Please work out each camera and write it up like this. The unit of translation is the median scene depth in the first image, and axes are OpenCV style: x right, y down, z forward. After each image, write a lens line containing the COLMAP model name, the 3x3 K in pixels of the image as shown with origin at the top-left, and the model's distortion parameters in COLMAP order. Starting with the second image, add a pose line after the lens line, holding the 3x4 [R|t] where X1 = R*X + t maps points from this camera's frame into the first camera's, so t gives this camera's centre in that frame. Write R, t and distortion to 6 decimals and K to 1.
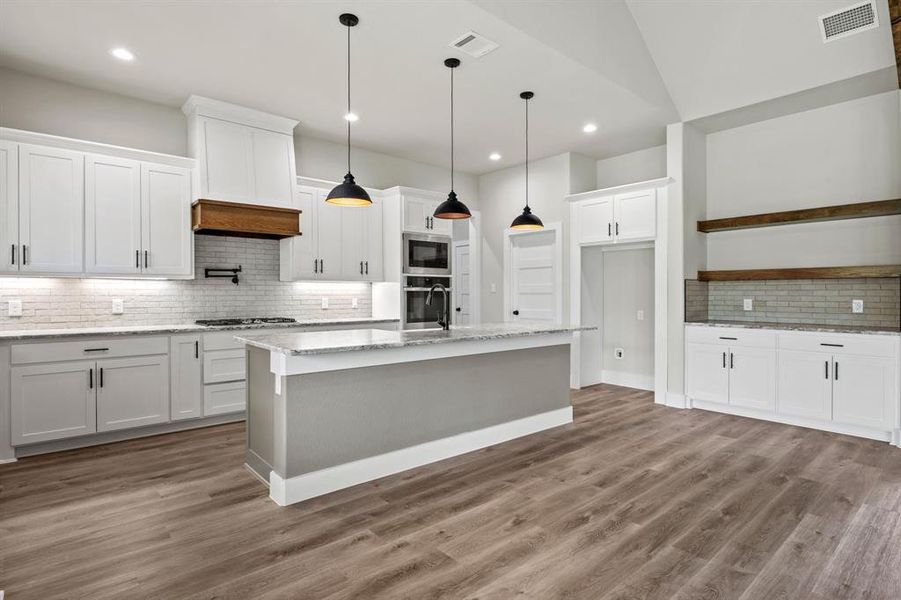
lens RADIAL K [[468.8, 0, 446.1], [0, 468.8, 298.2], [0, 0, 1]] dist [-0.008288, -0.000381]
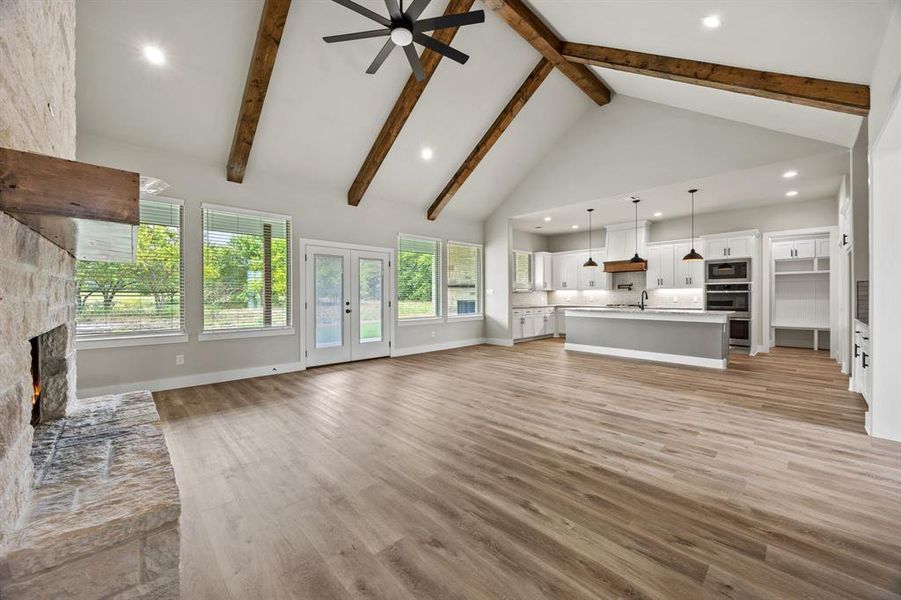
lens RADIAL K [[342.5, 0, 447.4], [0, 342.5, 301.9], [0, 0, 1]] dist [-0.006069, 0.000279]
pose [[0.050216, 0.020342, -0.998531, 1.426202], [-0.005111, 0.999785, 0.020111, -0.001857], [0.998725, 0.004094, 0.050309, -0.073052]]
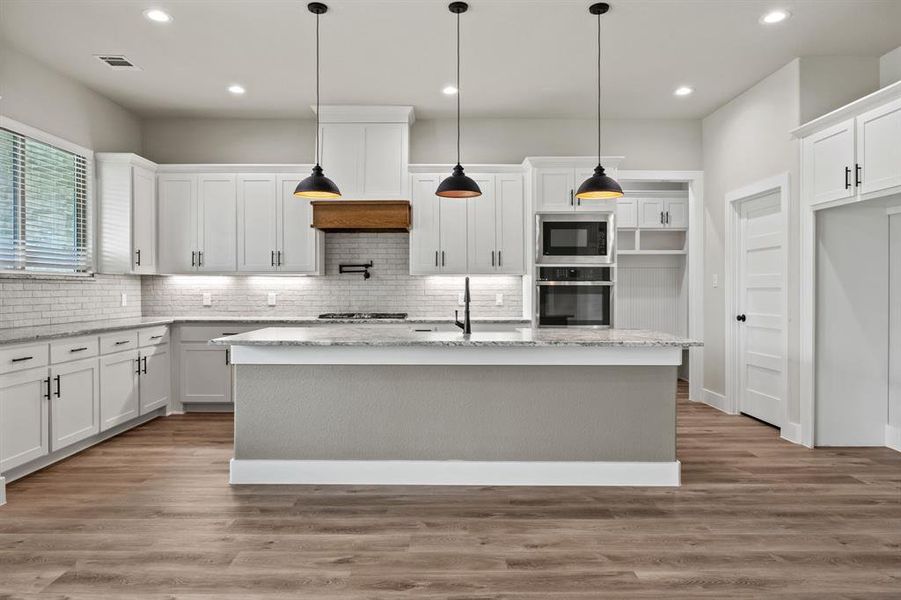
lens RADIAL K [[565.8, 0, 447.7], [0, 565.8, 293.3], [0, 0, 1]] dist [0.000577, -0.004457]
pose [[0.760827, 0.007296, -0.648913, 0.519287], [-0.007242, 0.999970, 0.002753, -0.004046], [0.648914, 0.002605, 0.760857, 0.188530]]
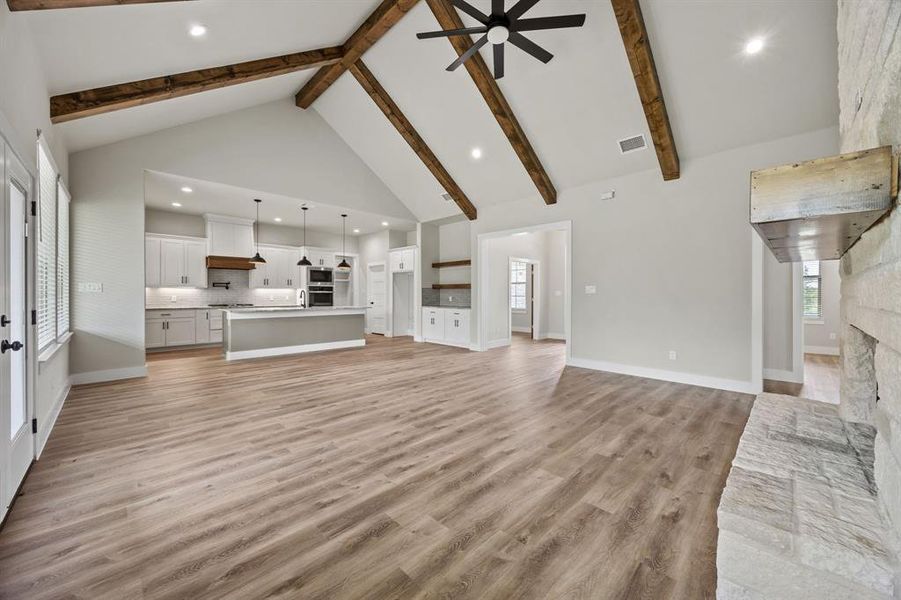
lens RADIAL K [[342.5, 0, 447.7], [0, 342.5, 295.8], [0, 0, 1]] dist [-0.006069, 0.000279]
pose [[0.997613, 0.002815, 0.068994, 0.564908], [-0.002508, 0.999987, -0.004531, 0.006673], [-0.069006, 0.004347, 0.997607, -0.826524]]
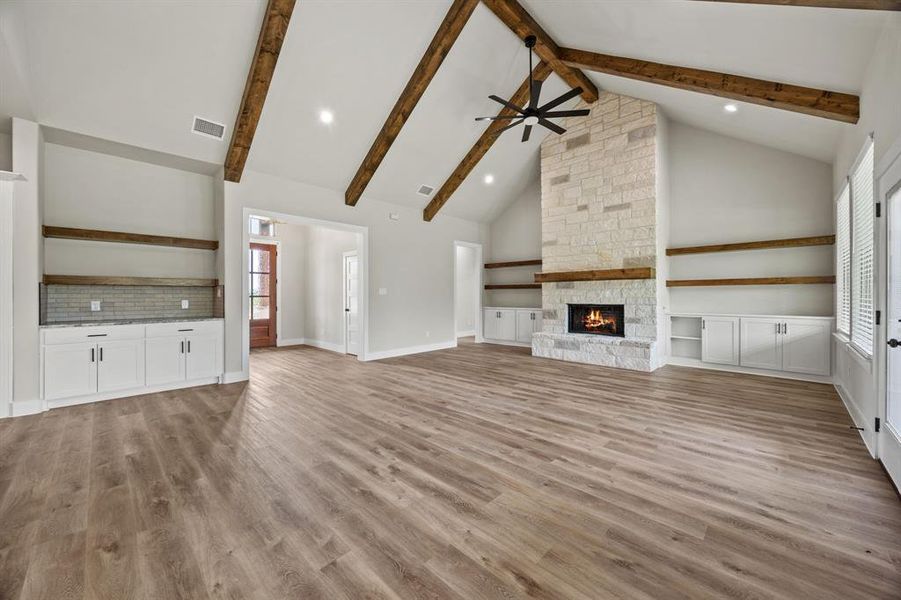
lens RADIAL K [[342.5, 0, 445.8], [0, 342.5, 295.3], [0, 0, 1]] dist [-0.006069, 0.000279]
pose [[-0.081996, -0.000646, 0.996632, -0.304572], [0.011712, 0.999930, 0.001612, -0.004070], [-0.996564, 0.011805, -0.081983, 0.217769]]
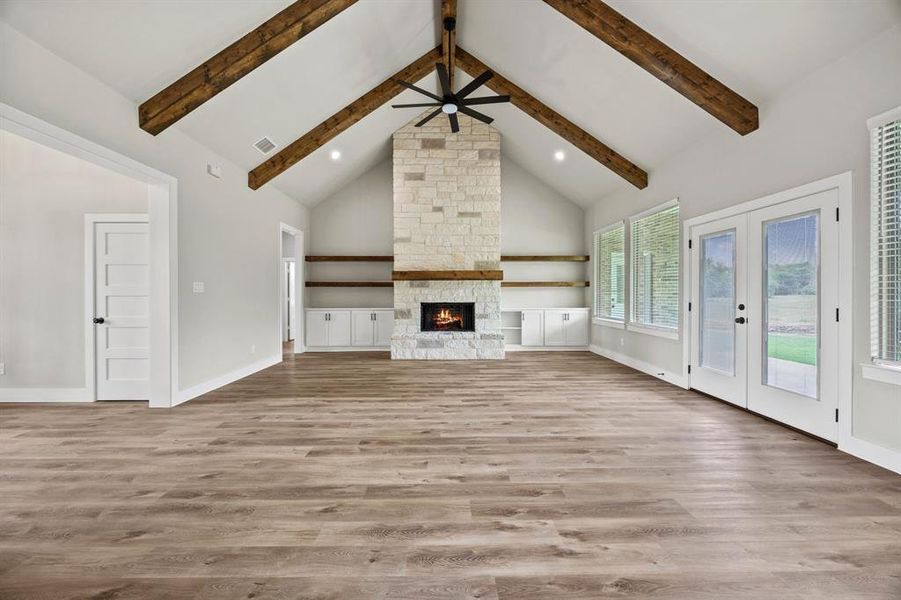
lens RADIAL K [[342.5, 0, 446.7], [0, 342.5, 294.9], [0, 0, 1]] dist [-0.006069, 0.000279]
pose [[-0.765517, -0.001836, 0.643413, 0.089738], [0.006672, 0.999920, 0.010792, -0.007256], [-0.643381, 0.012554, -0.765443, 0.631816]]
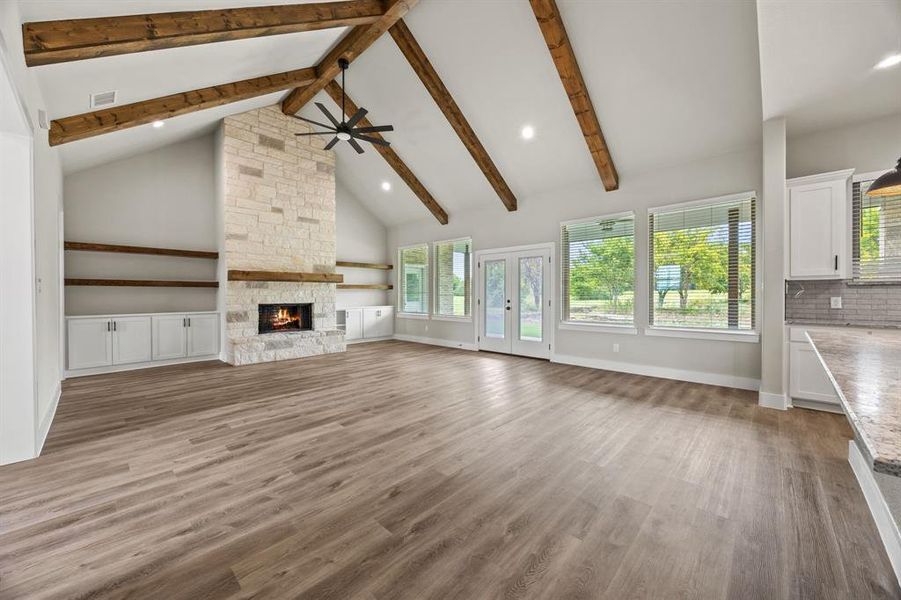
lens RADIAL K [[342.5, 0, 446.0], [0, 342.5, 297.4], [0, 0, 1]] dist [-0.006069, 0.000279]
pose [[-0.995295, 0.003988, -0.096812, 0.488018], [0.002368, 0.999855, 0.016845, -0.009100], [0.096865, 0.016537, -0.995160, 1.055035]]
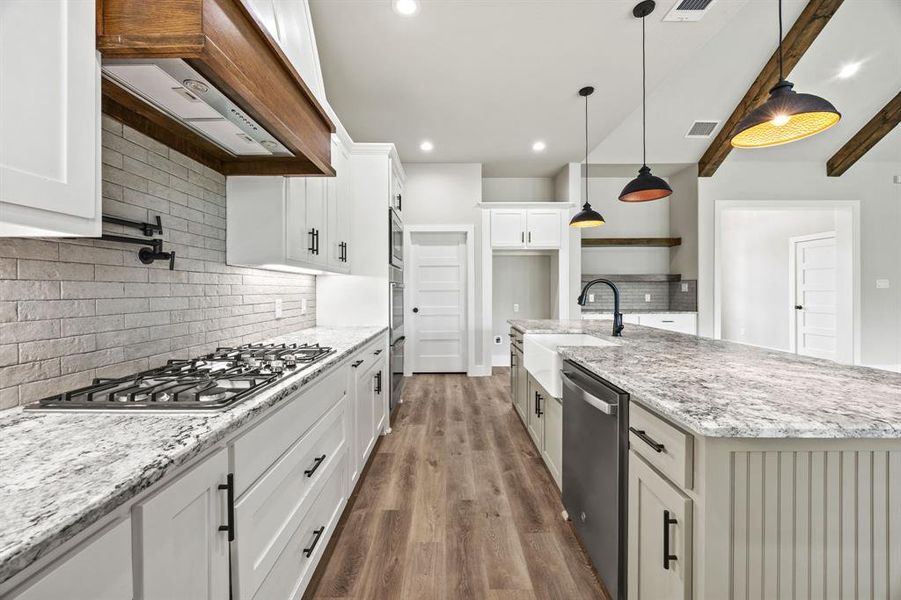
lens RADIAL K [[342.5, 0, 444.6], [0, 342.5, 291.5], [0, 0, 1]] dist [-0.006069, 0.000279]
pose [[0.655991, -0.002844, 0.754763, -0.534406], [0.011018, 0.999922, -0.005808, -0.006688], [-0.754688, 0.012126, 0.655972, 0.704366]]
